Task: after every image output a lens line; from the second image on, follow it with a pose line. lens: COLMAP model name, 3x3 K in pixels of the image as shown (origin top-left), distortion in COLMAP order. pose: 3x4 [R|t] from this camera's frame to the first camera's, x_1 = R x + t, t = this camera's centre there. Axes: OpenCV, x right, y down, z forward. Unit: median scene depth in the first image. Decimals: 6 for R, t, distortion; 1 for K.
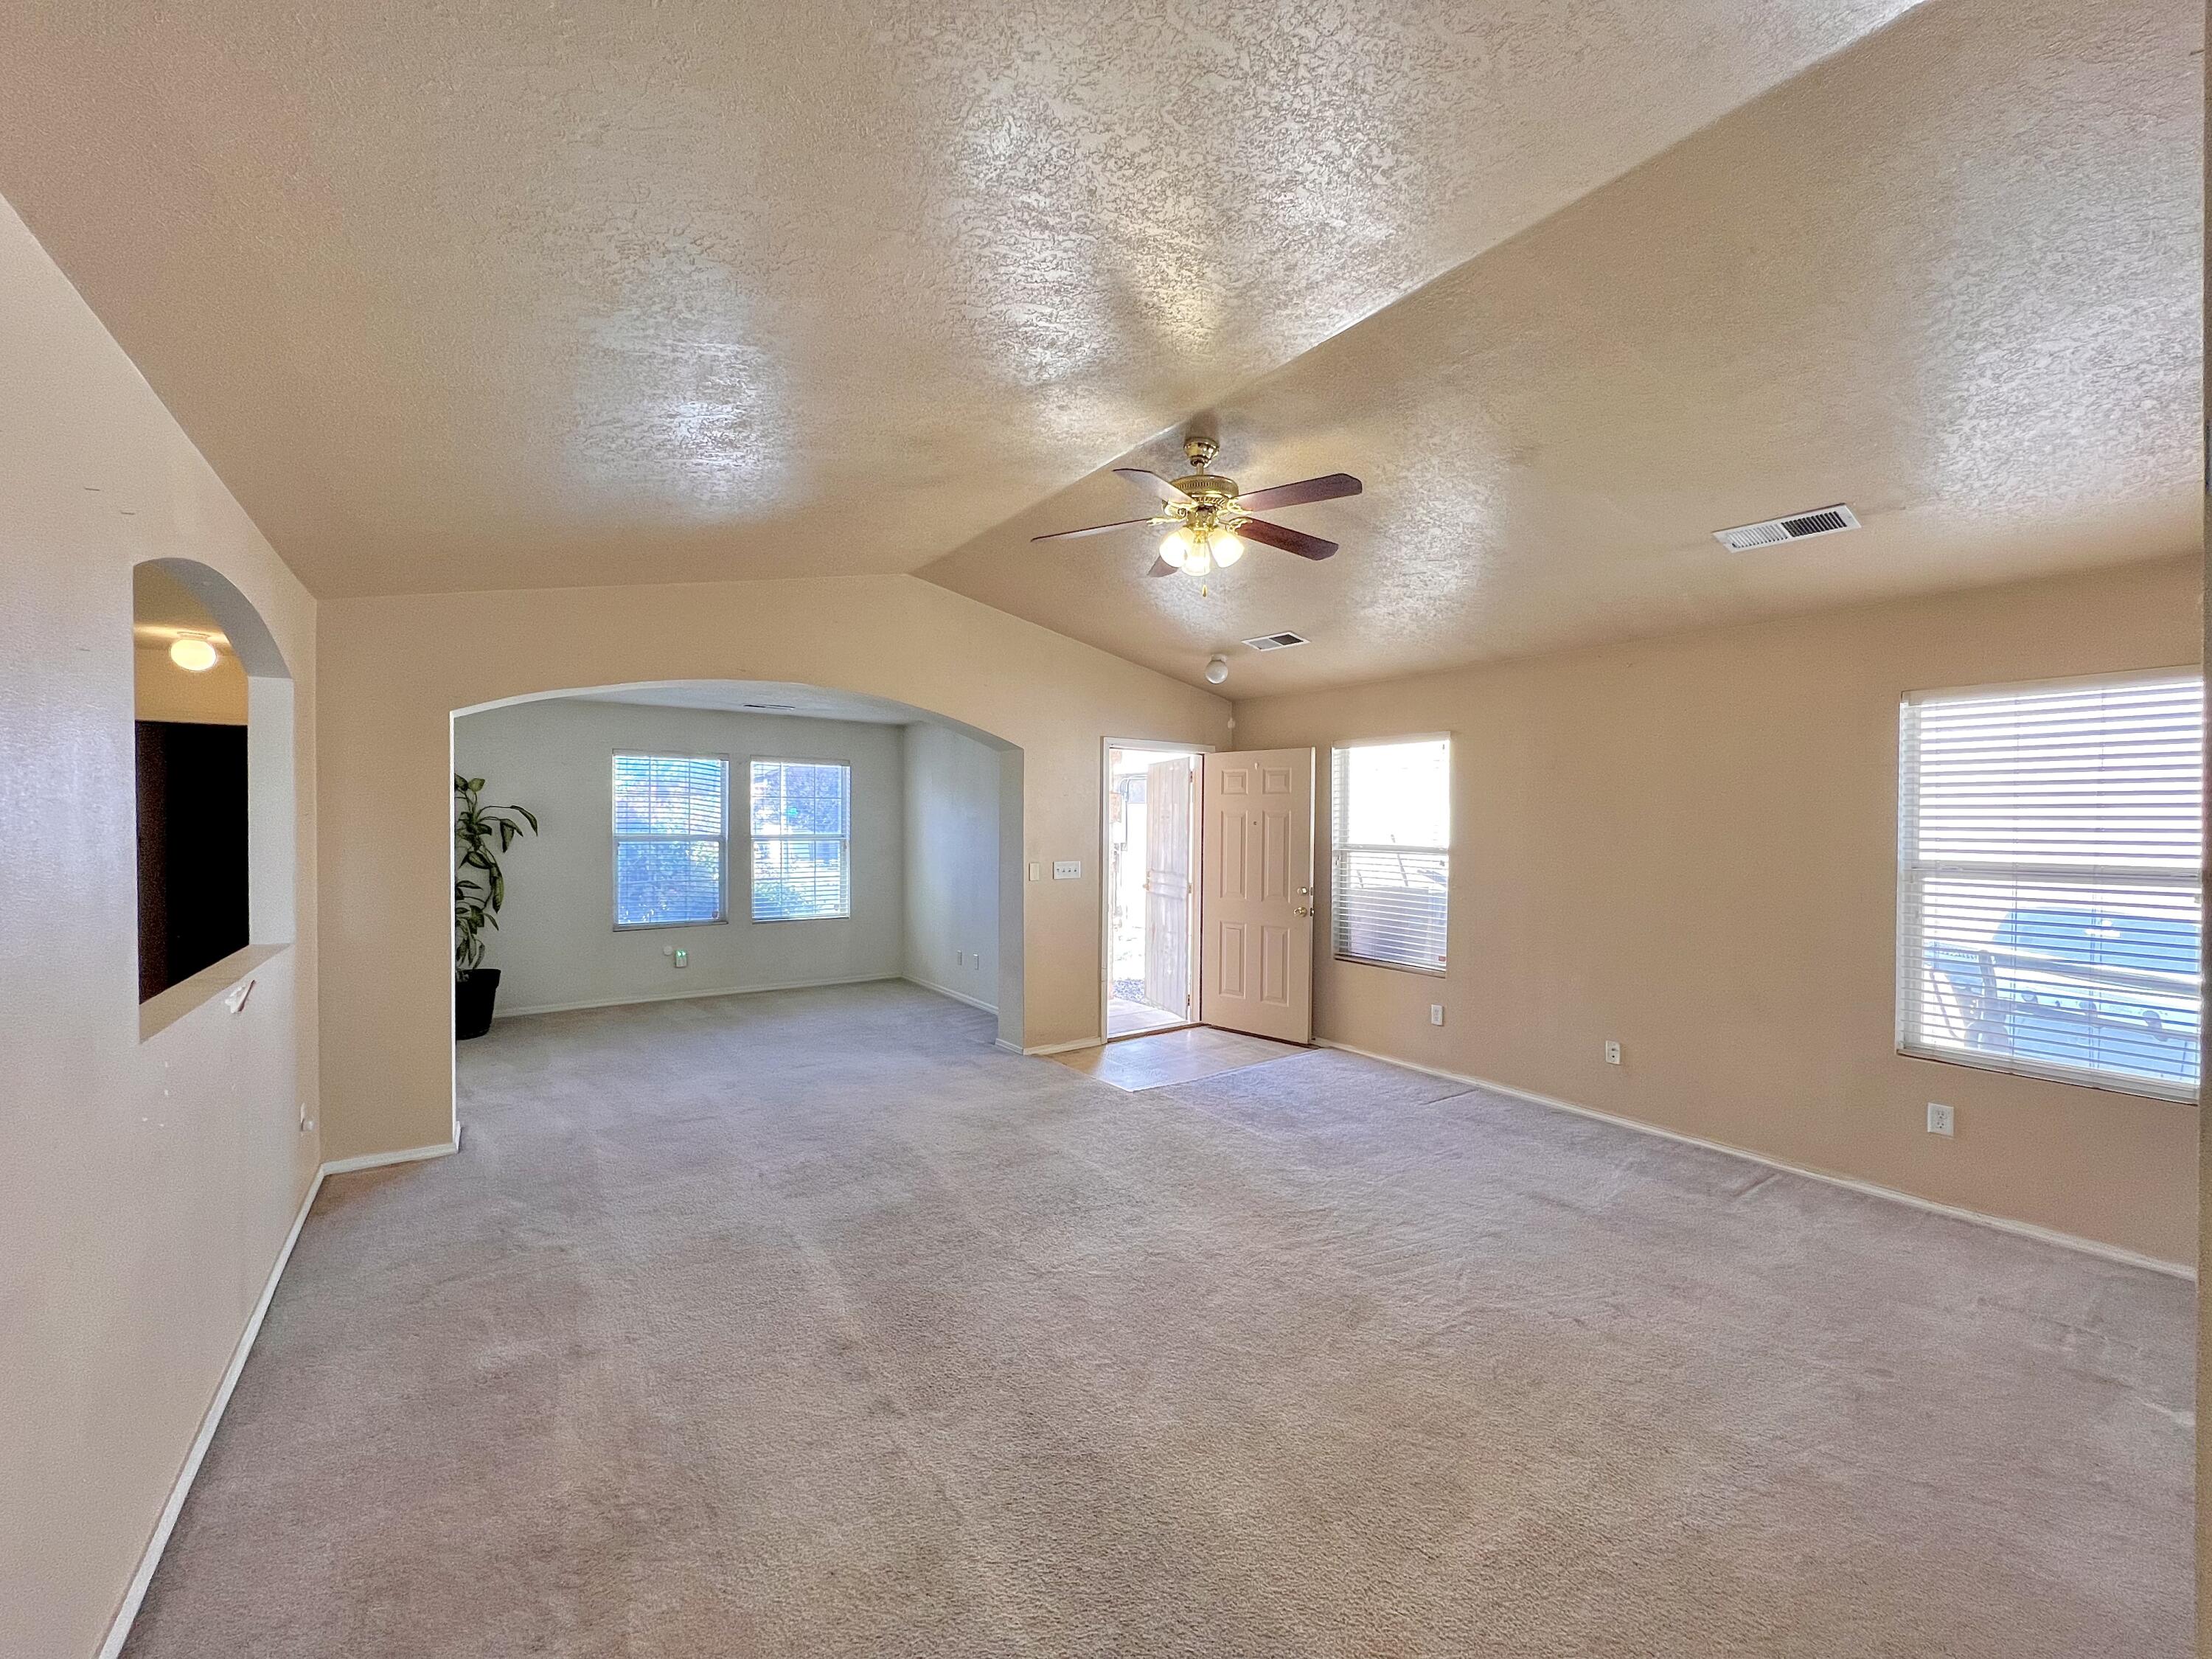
lens RADIAL K [[885.7, 0, 1109.7], [0, 885.7, 829.7], [0, 0, 1]] dist [-0.000843, 0.000239]
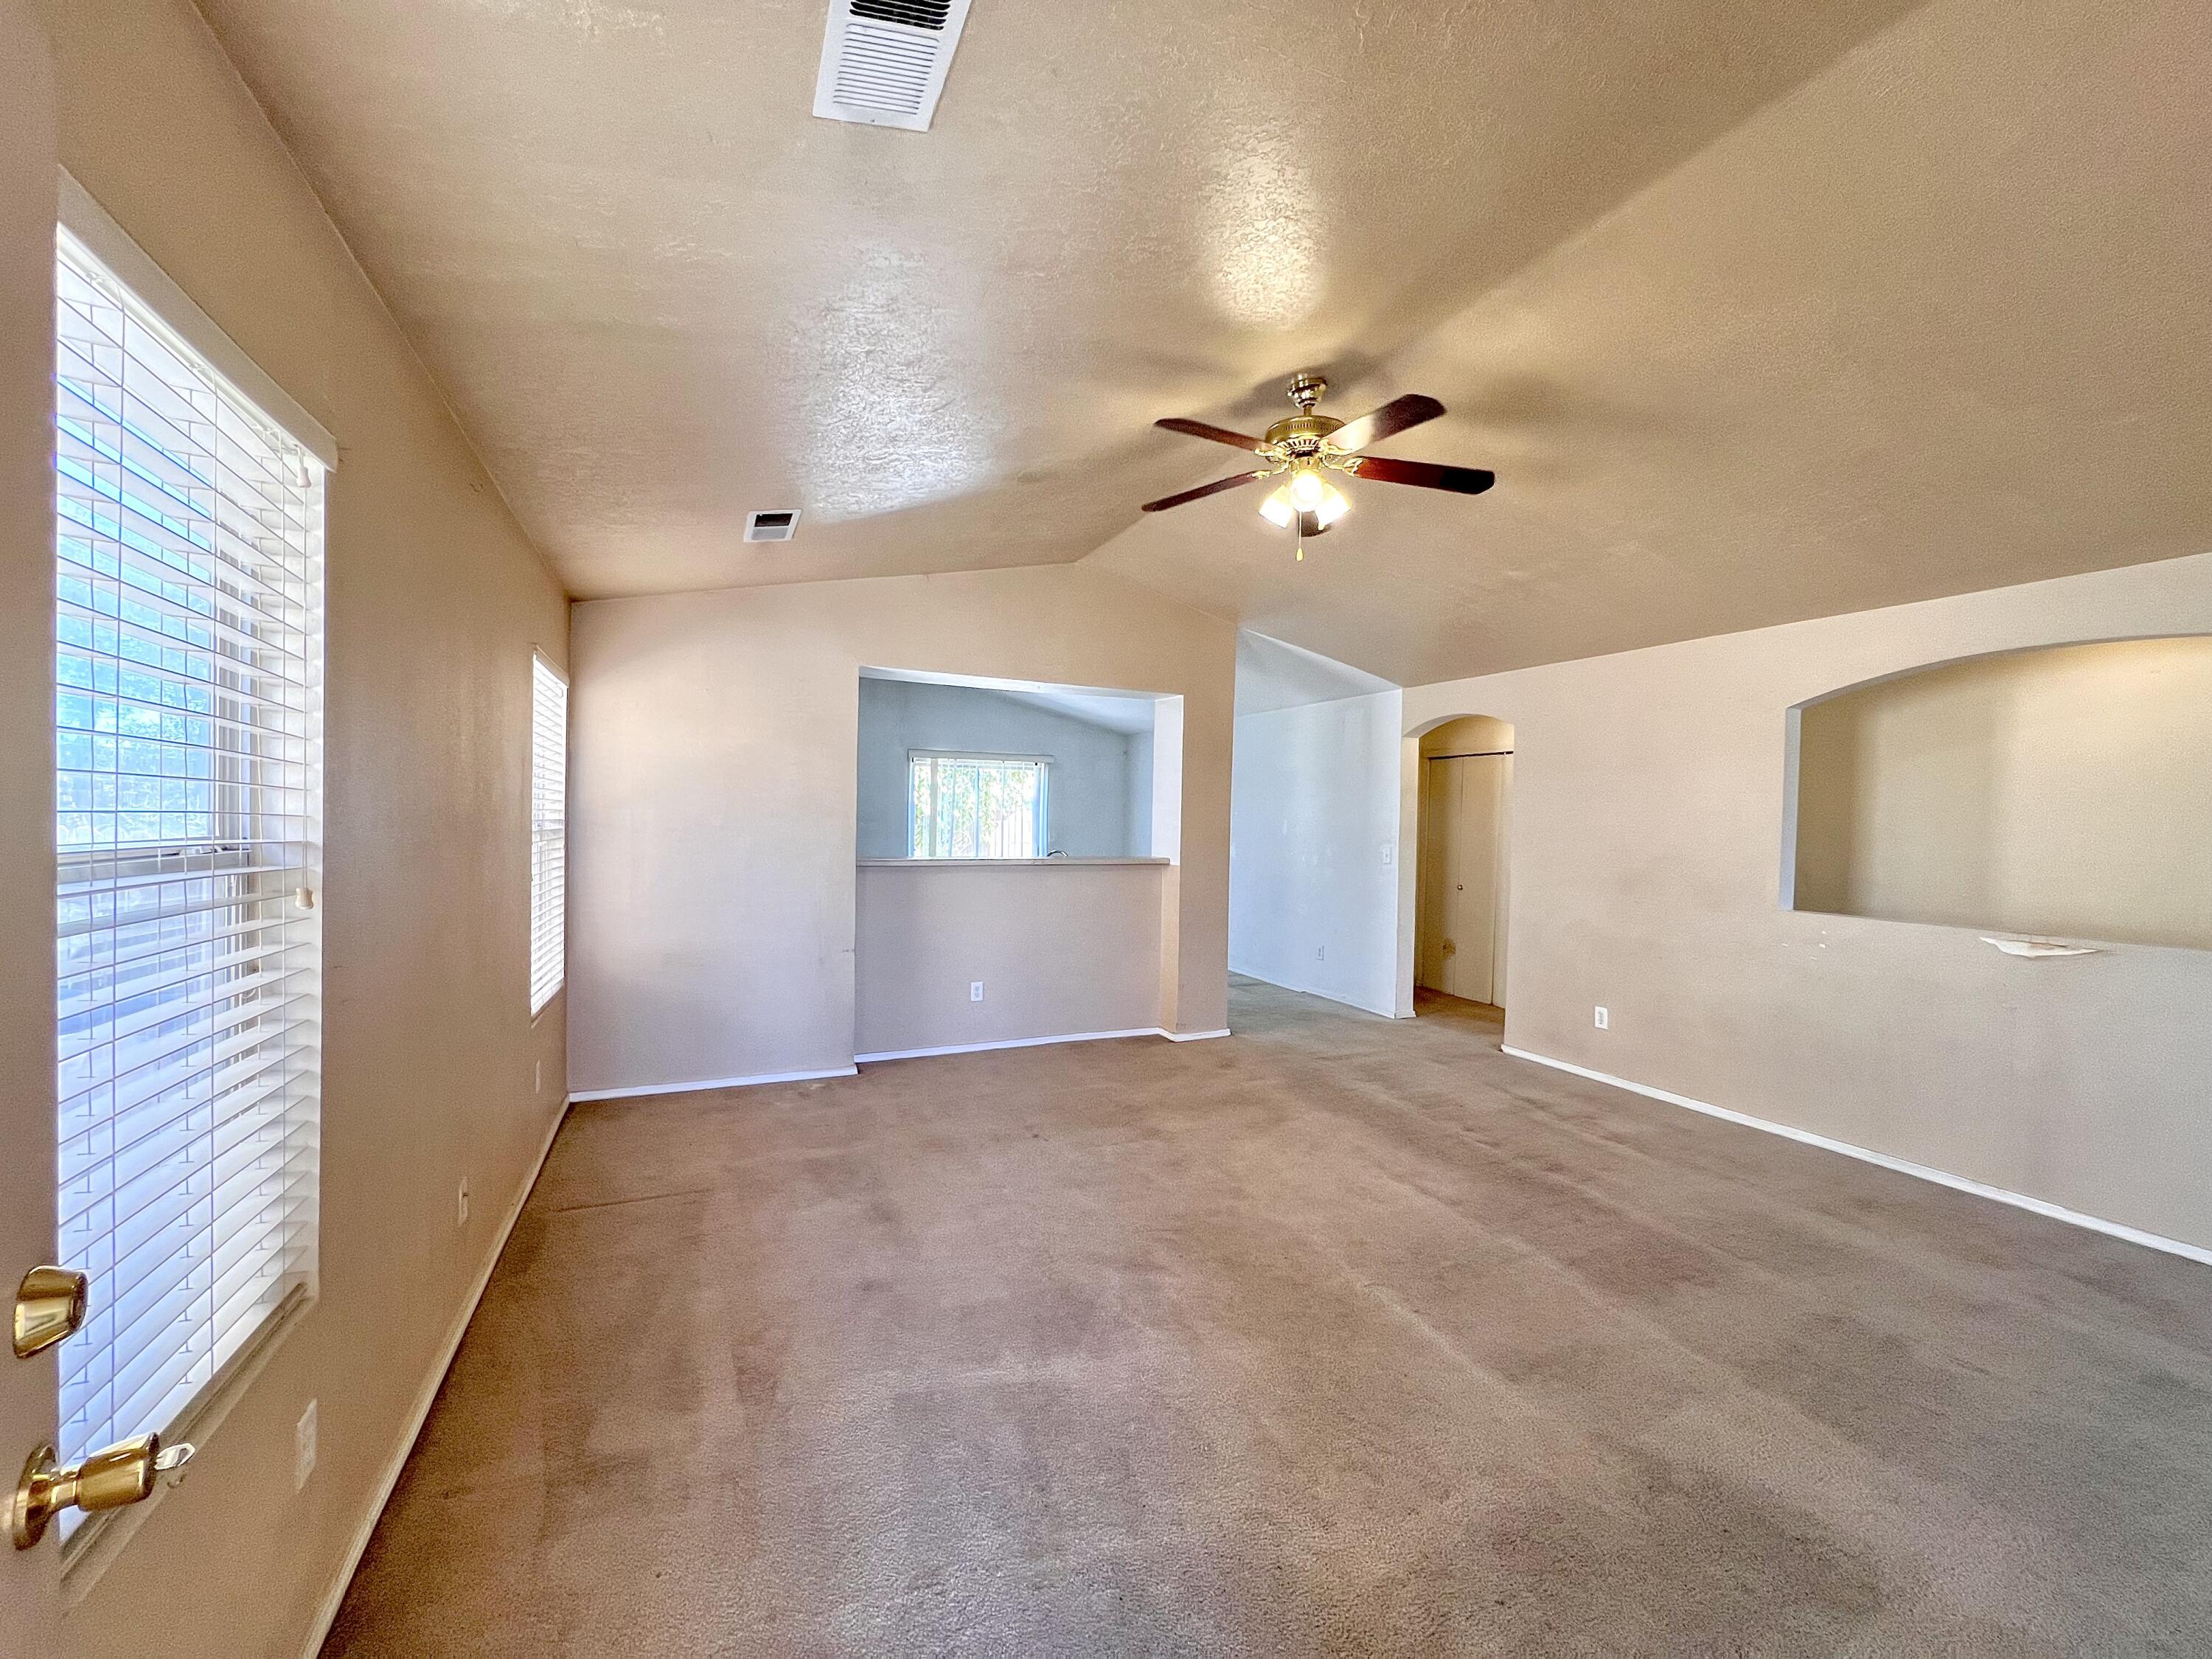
lens RADIAL K [[885.7, 0, 1109.7], [0, 885.7, 829.7], [0, 0, 1]] dist [-0.000843, 0.000239]
pose [[-0.982486, -0.027870, 0.184239, 0.066748], [-0.023987, 0.999441, 0.023273, 0.003502], [-0.184785, 0.018446, -0.982606, 1.066021]]
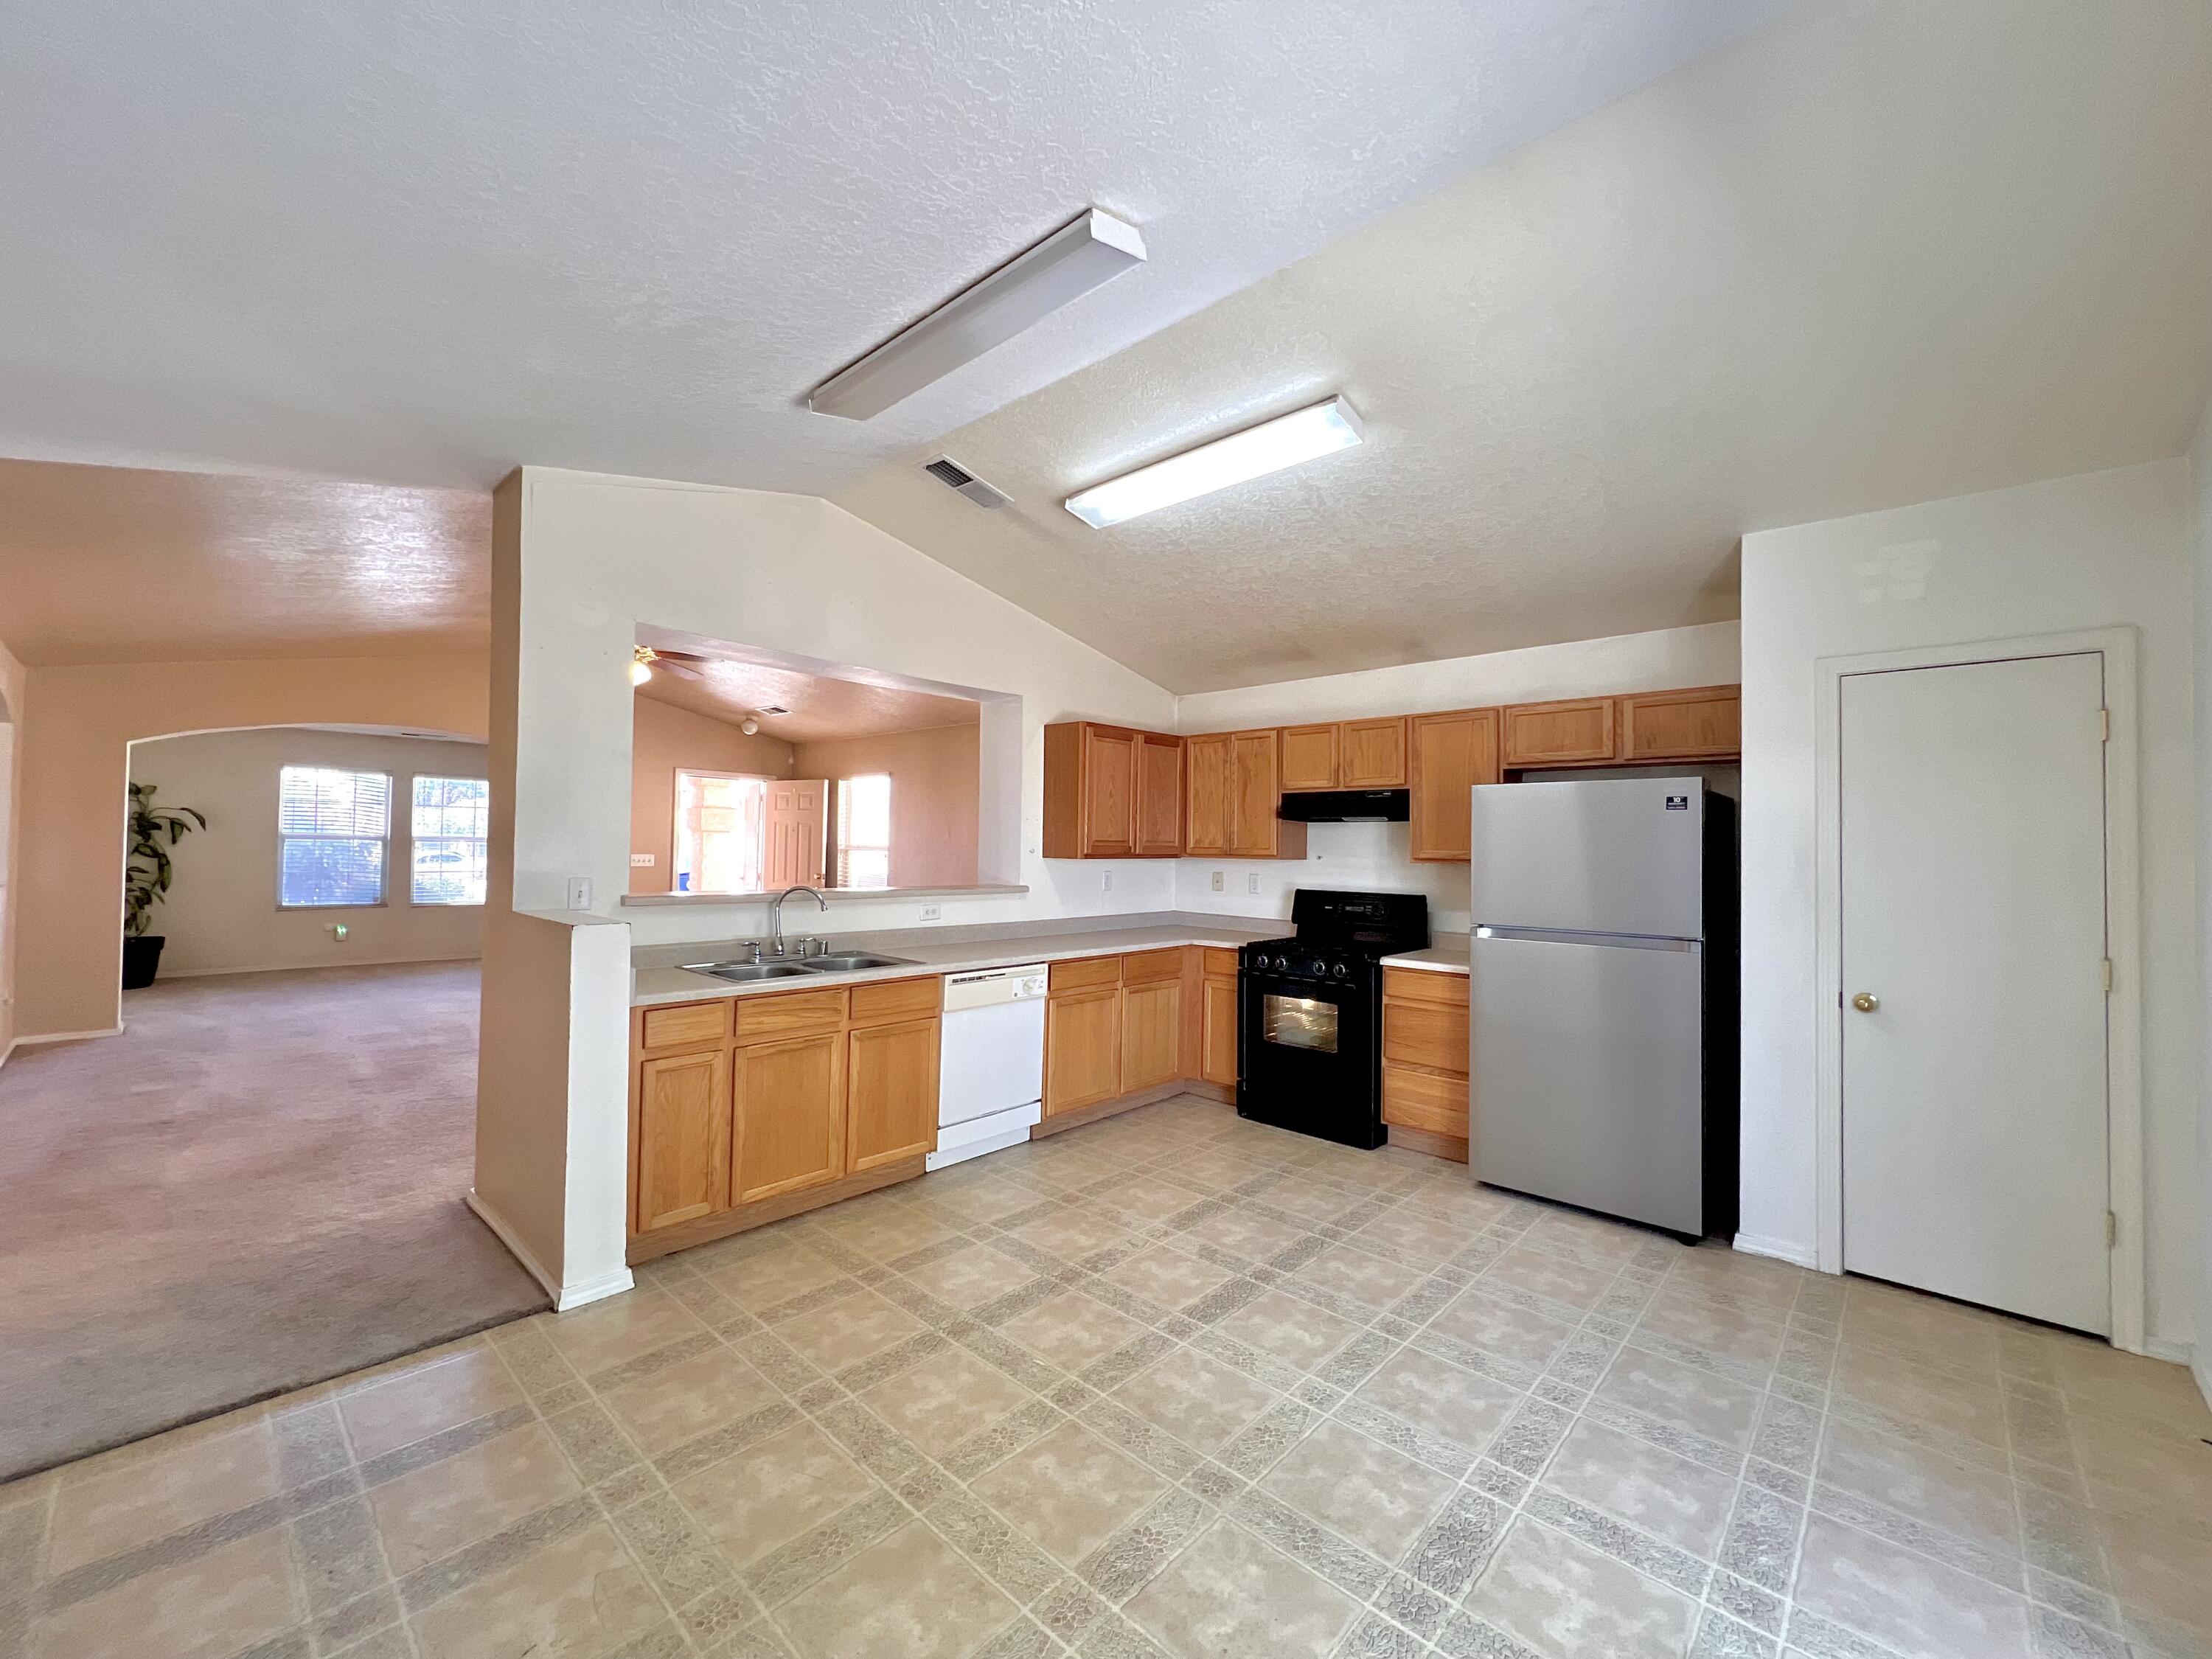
lens RADIAL K [[885.7, 0, 1109.7], [0, 885.7, 829.7], [0, 0, 1]] dist [-0.000843, 0.000239]
pose [[0.979367, 0.015567, 0.201491, 0.388627], [-0.010405, 0.999591, -0.026650, 0.025436], [-0.201824, 0.024004, 0.979128, -0.531964]]
